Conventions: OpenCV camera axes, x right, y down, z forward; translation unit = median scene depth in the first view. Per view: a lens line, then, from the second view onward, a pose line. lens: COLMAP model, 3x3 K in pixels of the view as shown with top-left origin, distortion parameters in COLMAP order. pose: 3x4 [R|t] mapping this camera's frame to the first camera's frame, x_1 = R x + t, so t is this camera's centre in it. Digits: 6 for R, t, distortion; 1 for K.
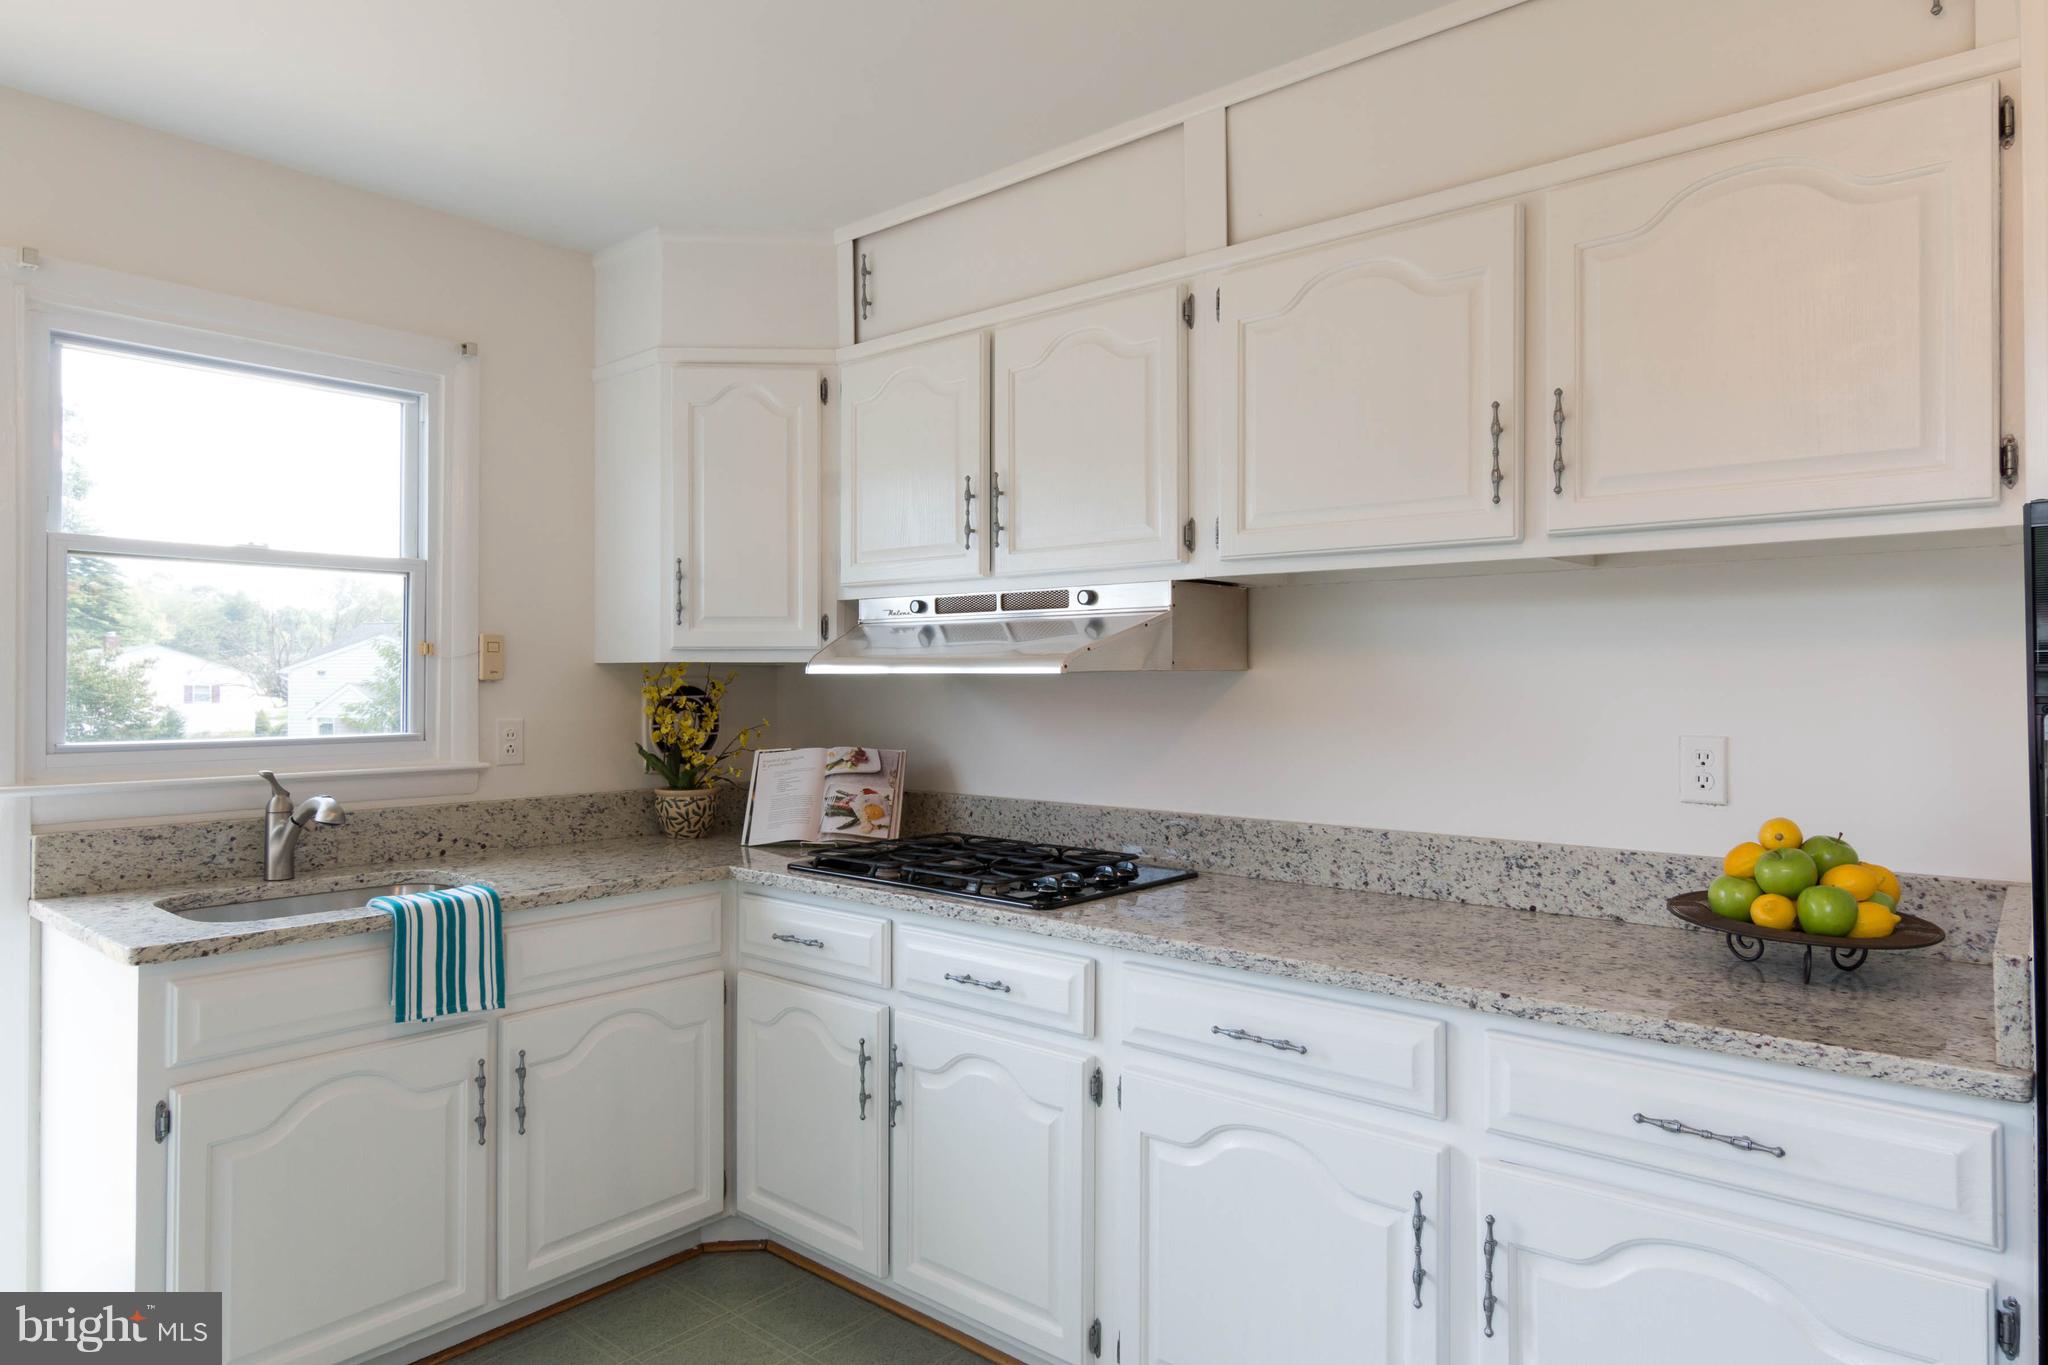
lens RADIAL K [[1220.2, 0, 1020.4], [0, 1220.2, 675.6], [0, 0, 1]] dist [-0.002968, 0.003195]
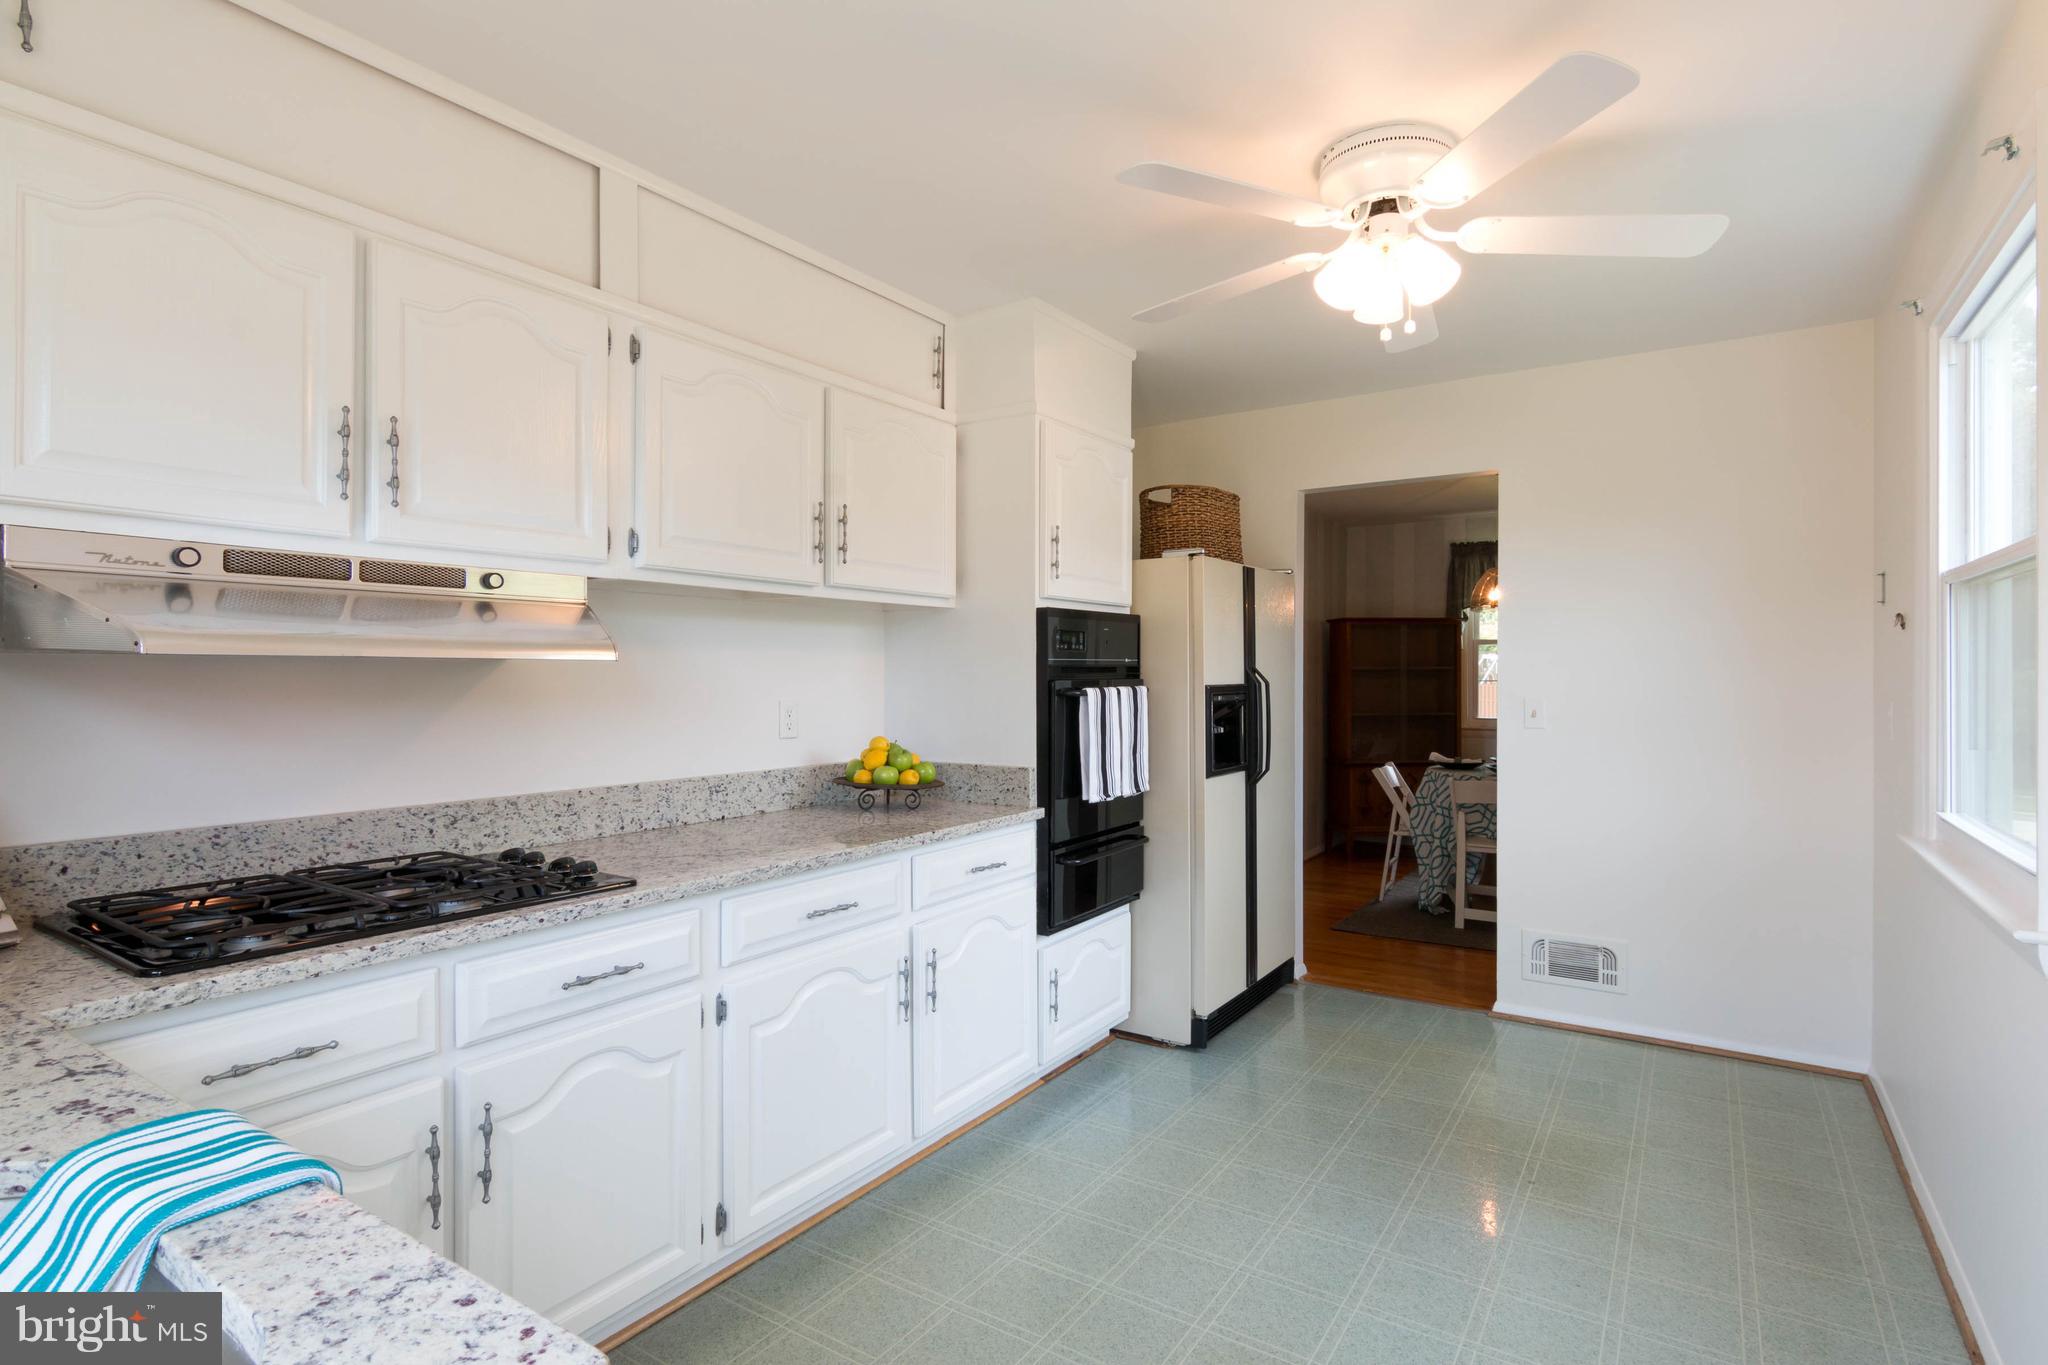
lens RADIAL K [[1046.5, 0, 1029.5], [0, 1046.5, 666.0], [0, 0, 1]] dist [0.000569, -0.000691]
pose [[-0.133103, 0.005185, 0.991089, -0.840745], [-0.006441, 0.999961, -0.006097, 0.005174], [-0.991081, -0.007195, -0.133064, 0.711348]]
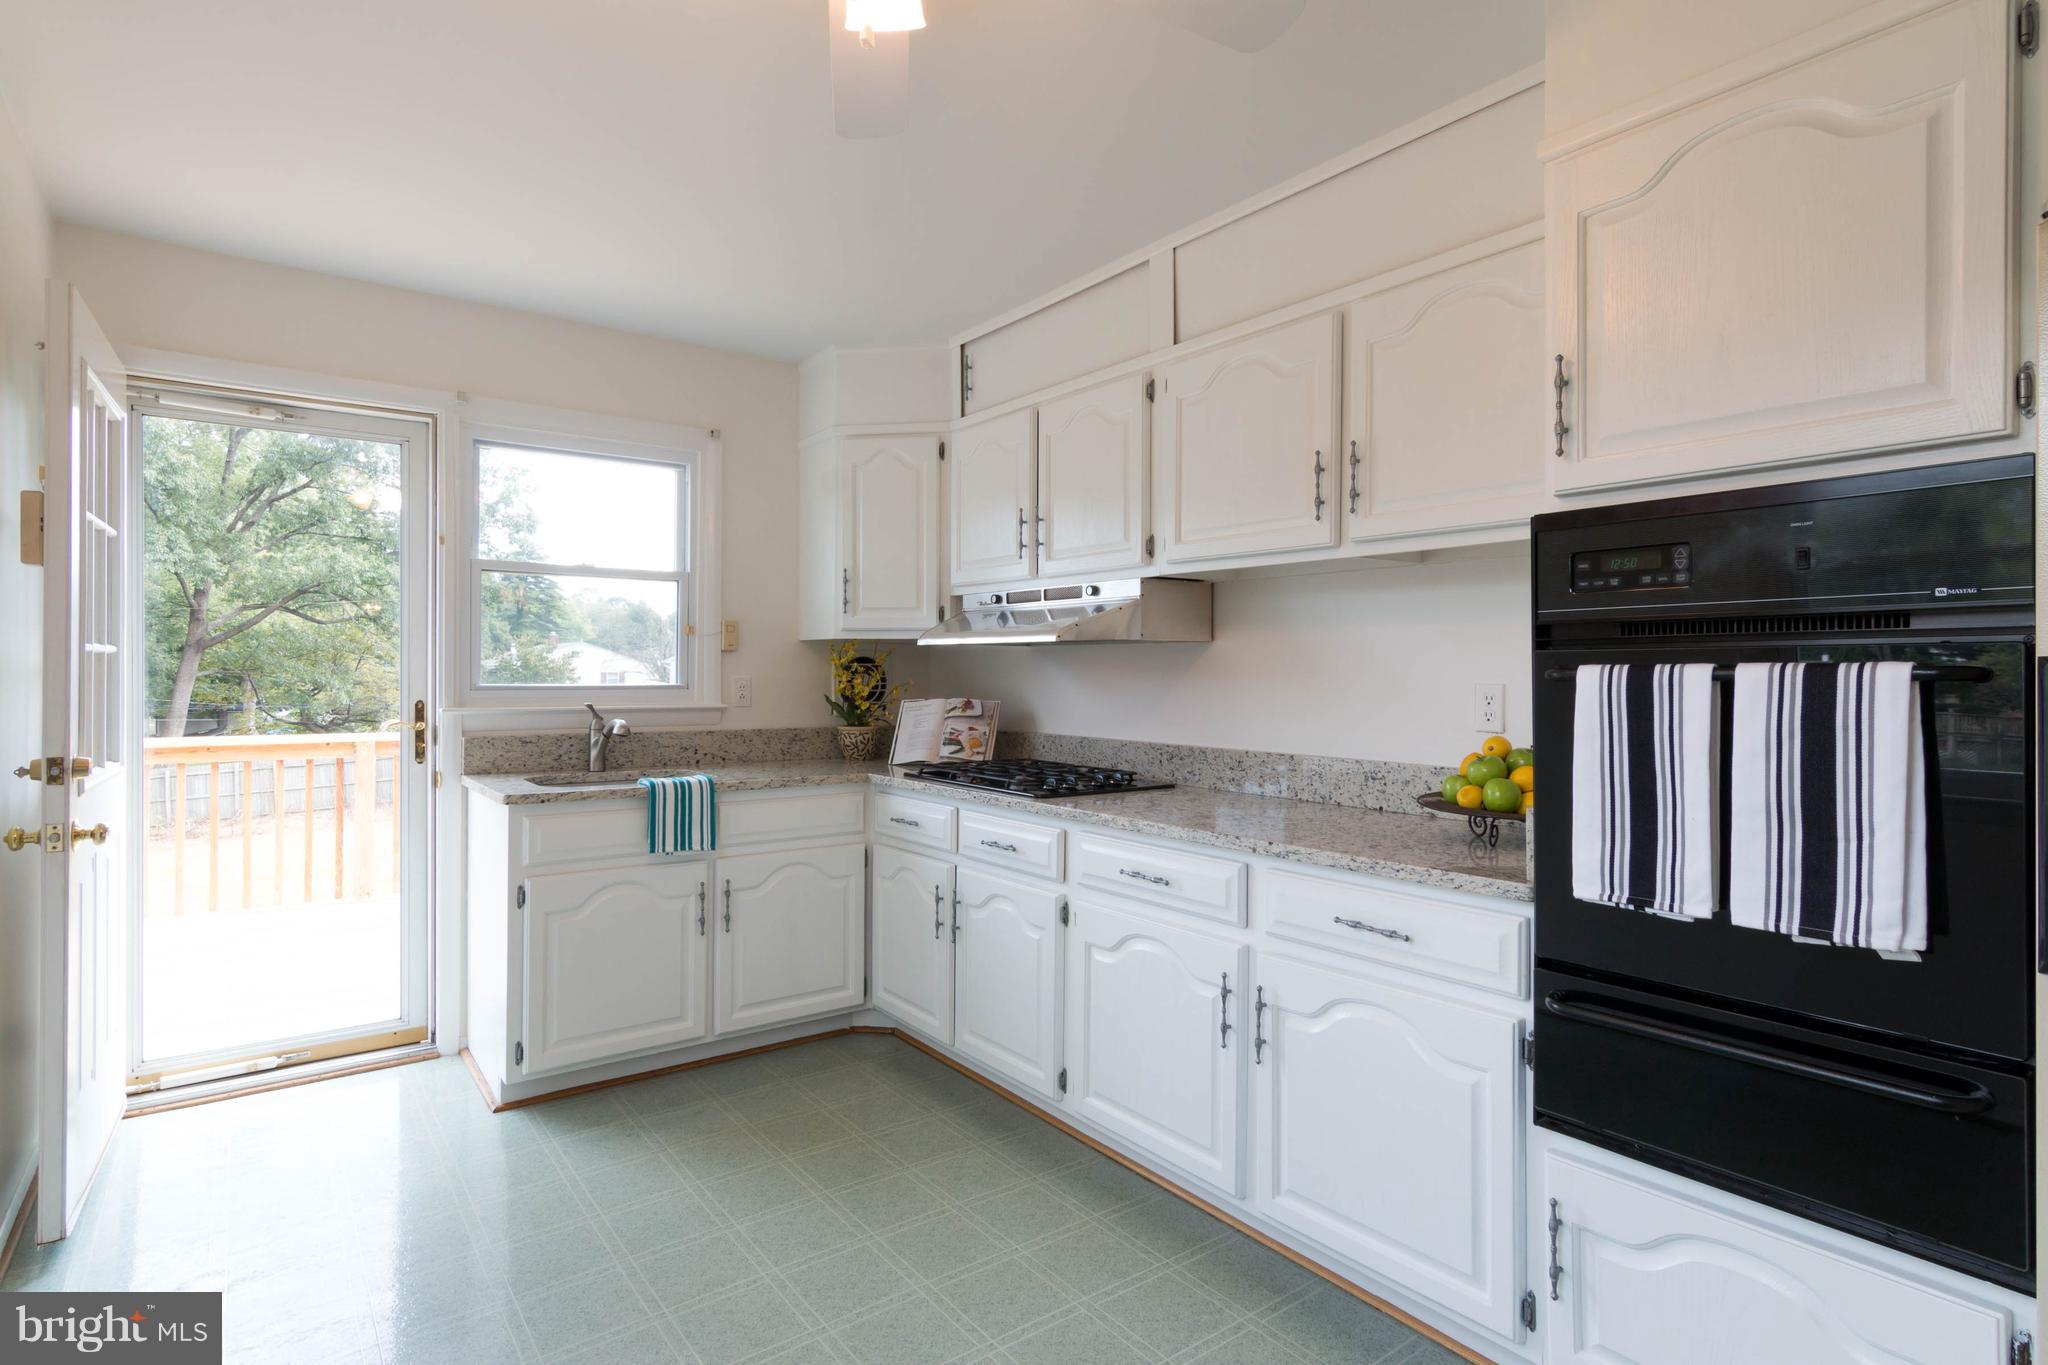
lens RADIAL K [[1044.2, 0, 1018.2], [0, 1044.2, 675.9], [0, 0, 1]] dist [0.000522, -0.000308]
pose [[0.975153, 0.006266, -0.221442, 0.249747], [-0.004630, 0.999958, 0.007907, 0.028239], [0.221483, -0.006685, 0.975141, -0.231891]]
